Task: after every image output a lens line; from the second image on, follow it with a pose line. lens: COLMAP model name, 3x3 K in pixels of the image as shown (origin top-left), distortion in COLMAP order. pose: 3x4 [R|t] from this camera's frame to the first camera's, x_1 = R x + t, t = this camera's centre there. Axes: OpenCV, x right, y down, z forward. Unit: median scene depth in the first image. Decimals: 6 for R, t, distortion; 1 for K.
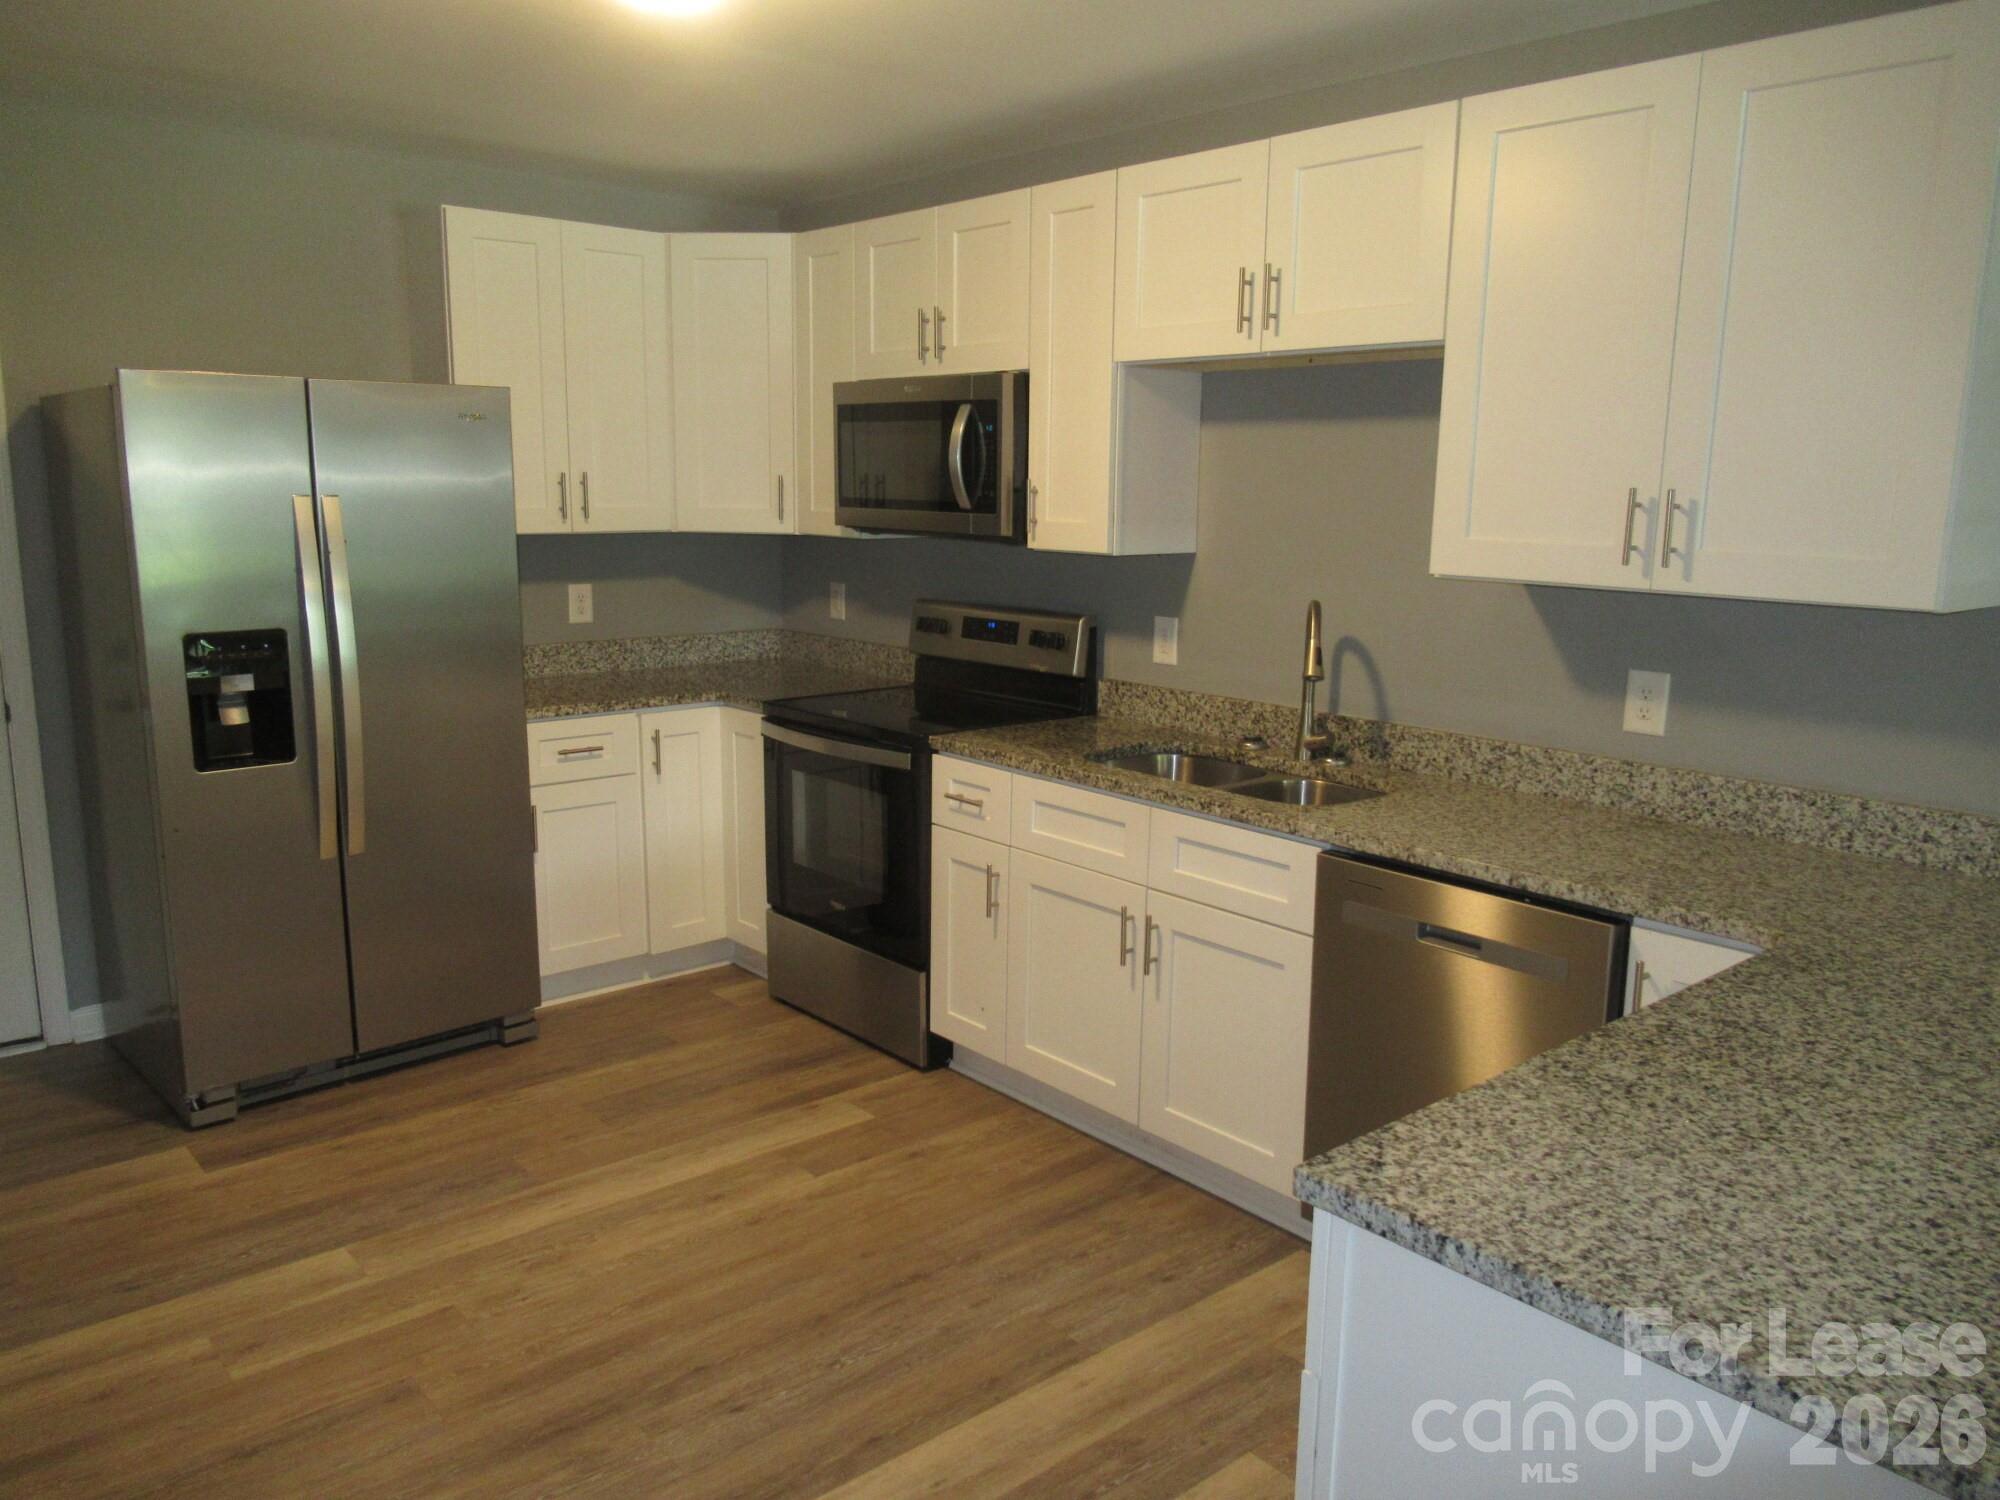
lens RADIAL K [[1483.6, 0, 994.1], [0, 1483.6, 750.2], [0, 0, 1]] dist [-0.004269, -0.002553]
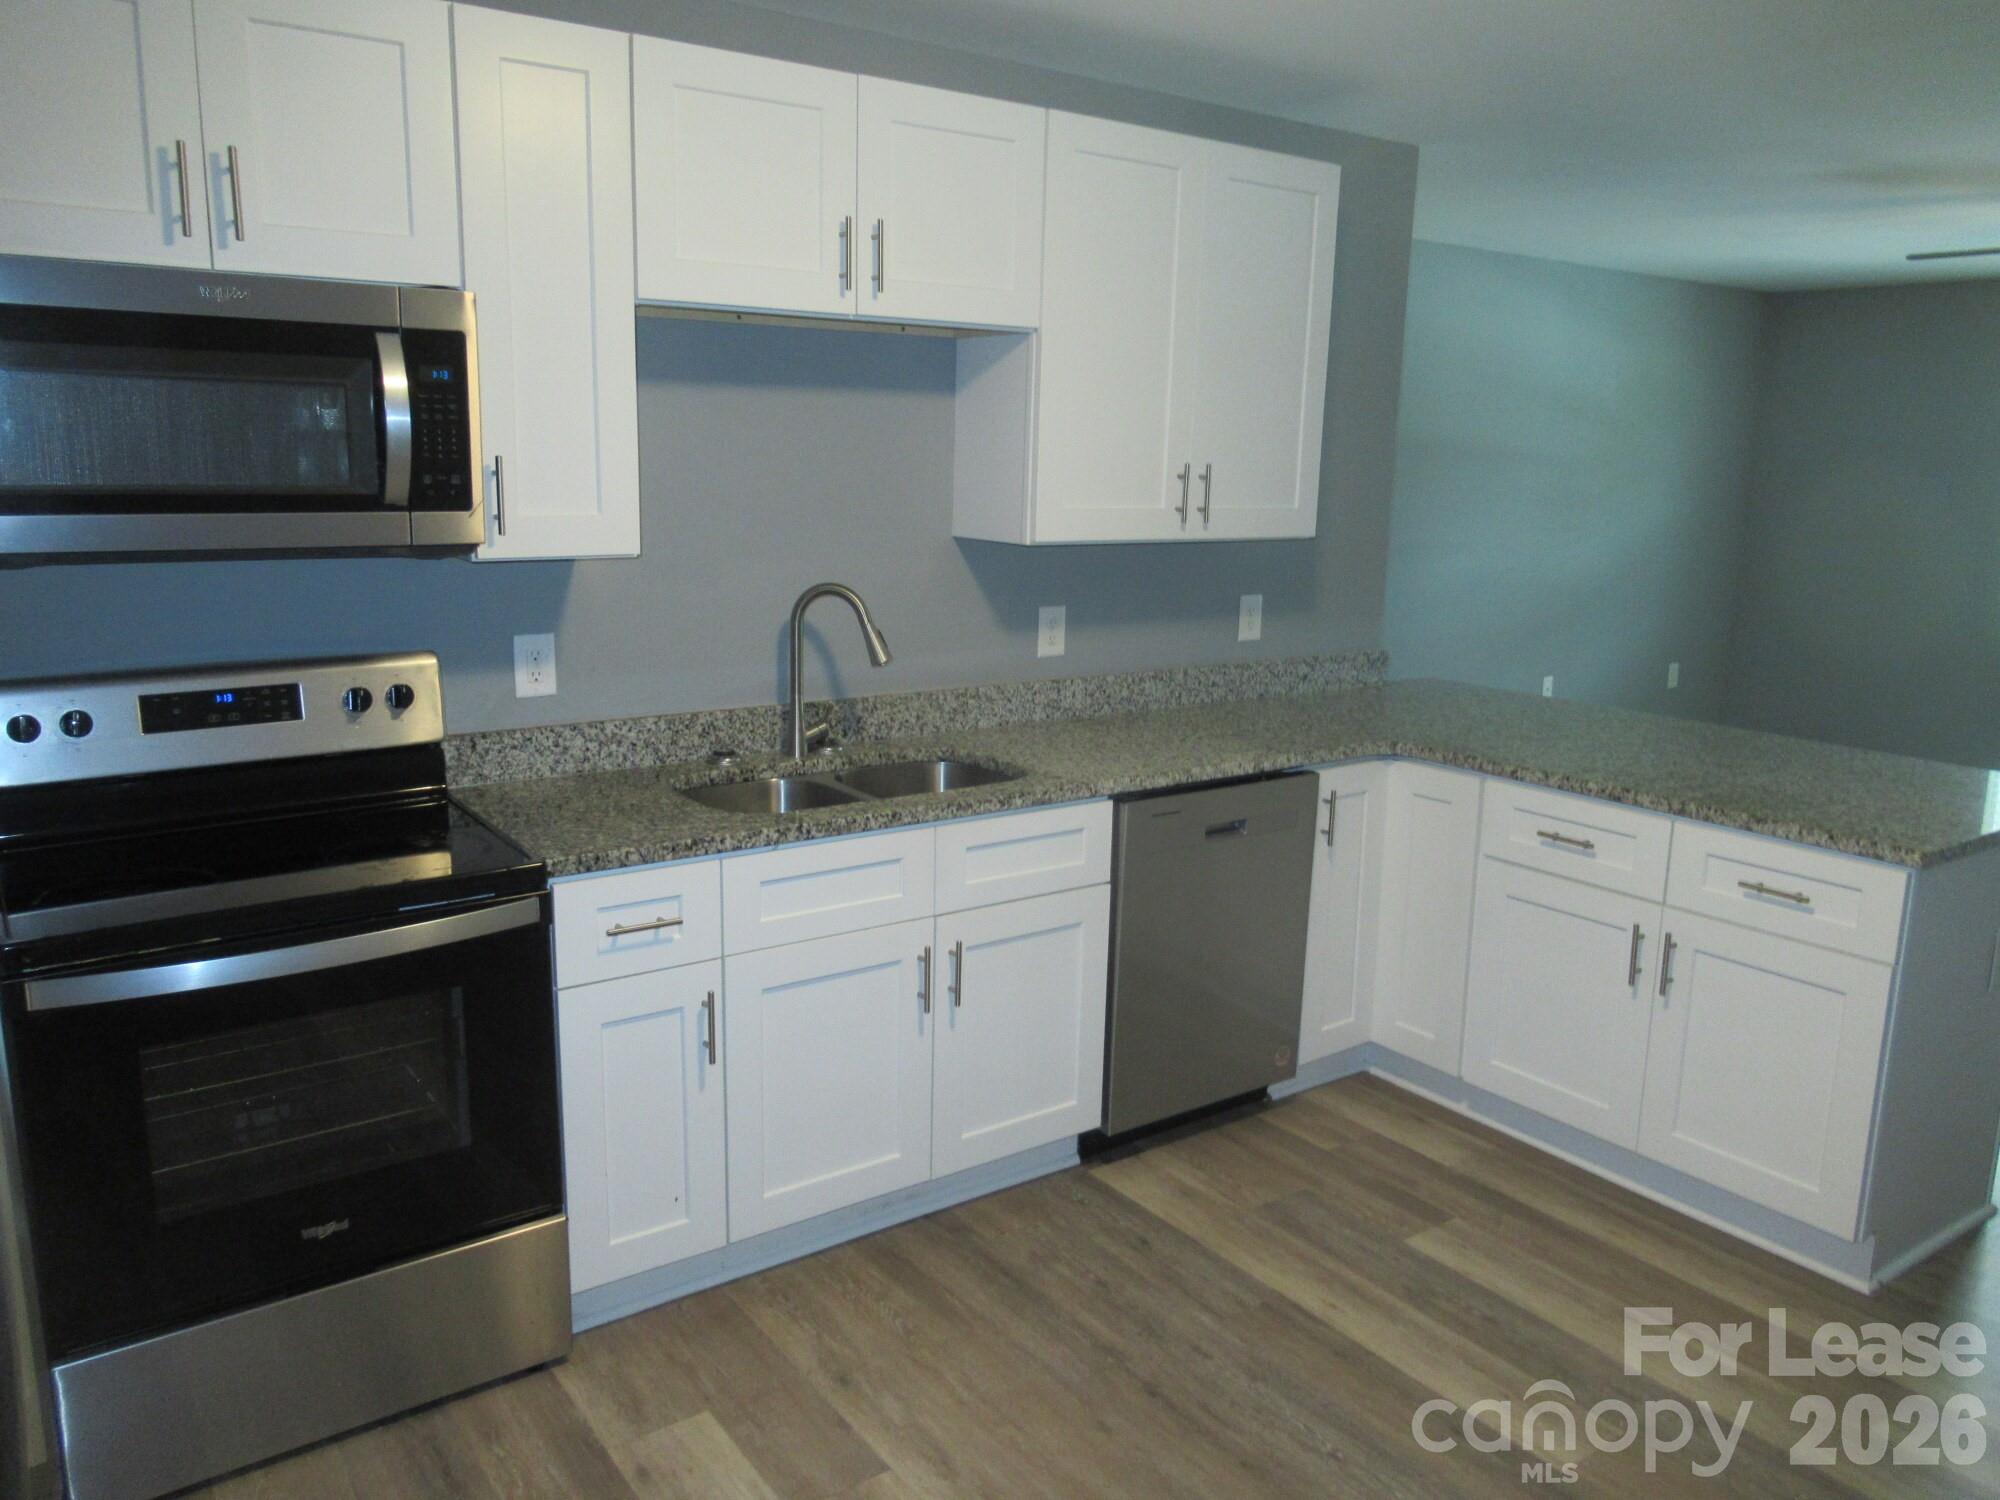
lens RADIAL K [[1483.6, 0, 993.0], [0, 1483.6, 752.2], [0, 0, 1]] dist [-0.004269, -0.002553]
pose [[0.091436, -0.213724, 0.972606, -0.677742], [0.162026, 0.966875, 0.197232, -0.159087], [-0.982541, 0.139554, 0.123036, 0.766702]]
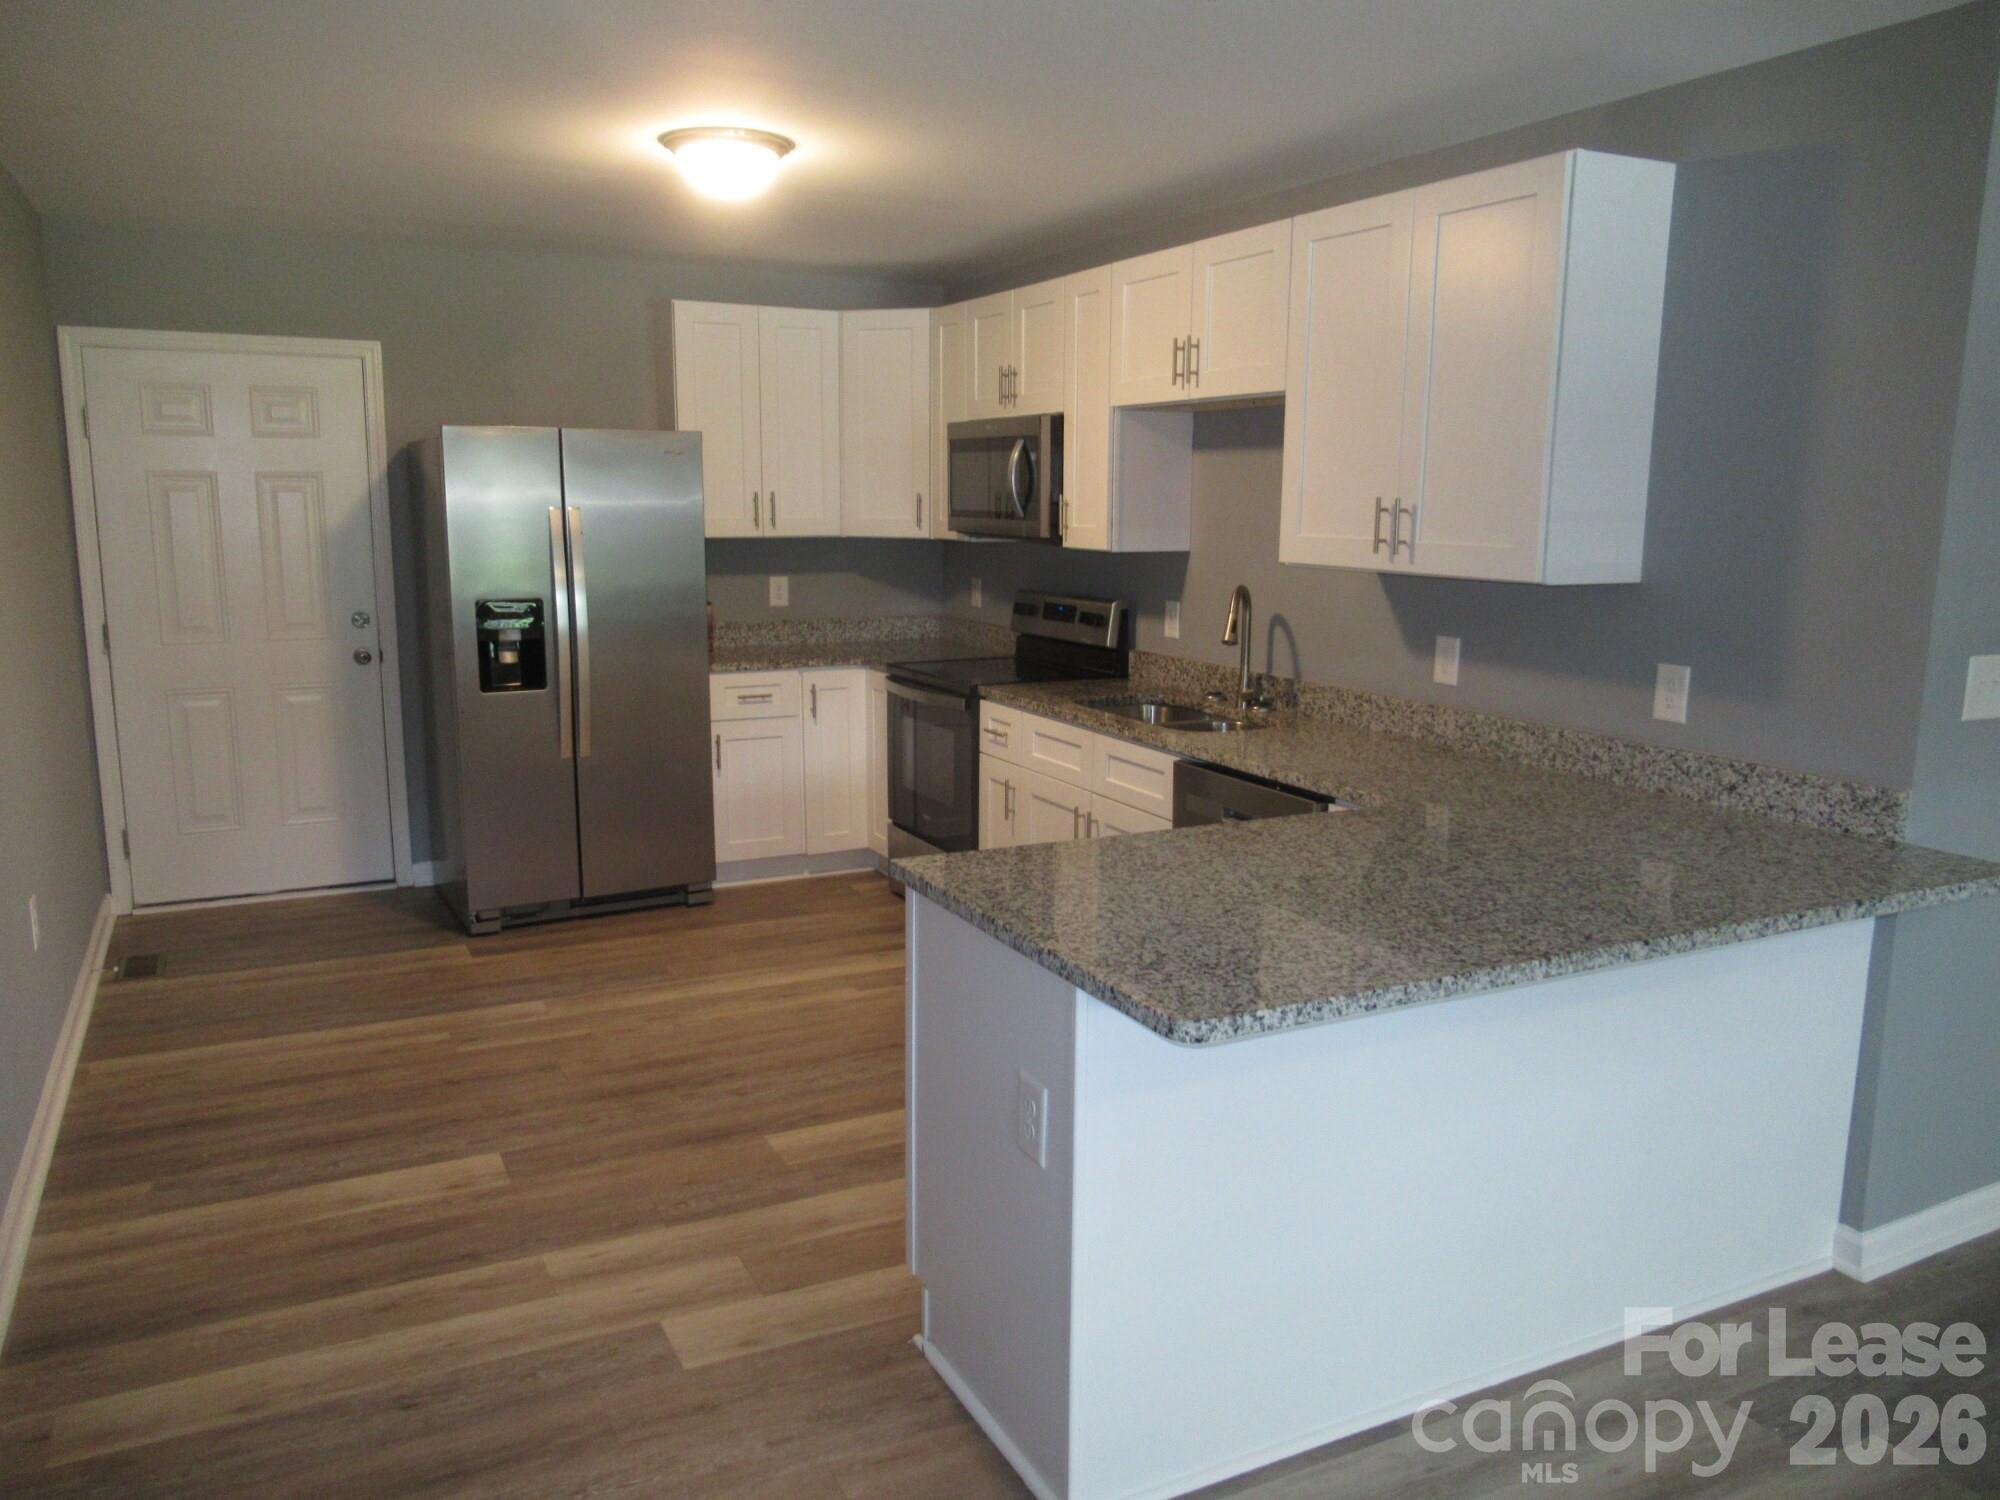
lens RADIAL K [[1483.6, 0, 993.4], [0, 1483.6, 747.1], [0, 0, 1]] dist [-0.004269, -0.002553]
pose [[0.970265, 0.034898, -0.239515, 0.310164], [-0.038437, 0.999210, -0.010119, 0.062098], [0.238972, 0.019024, 0.970840, -0.315148]]
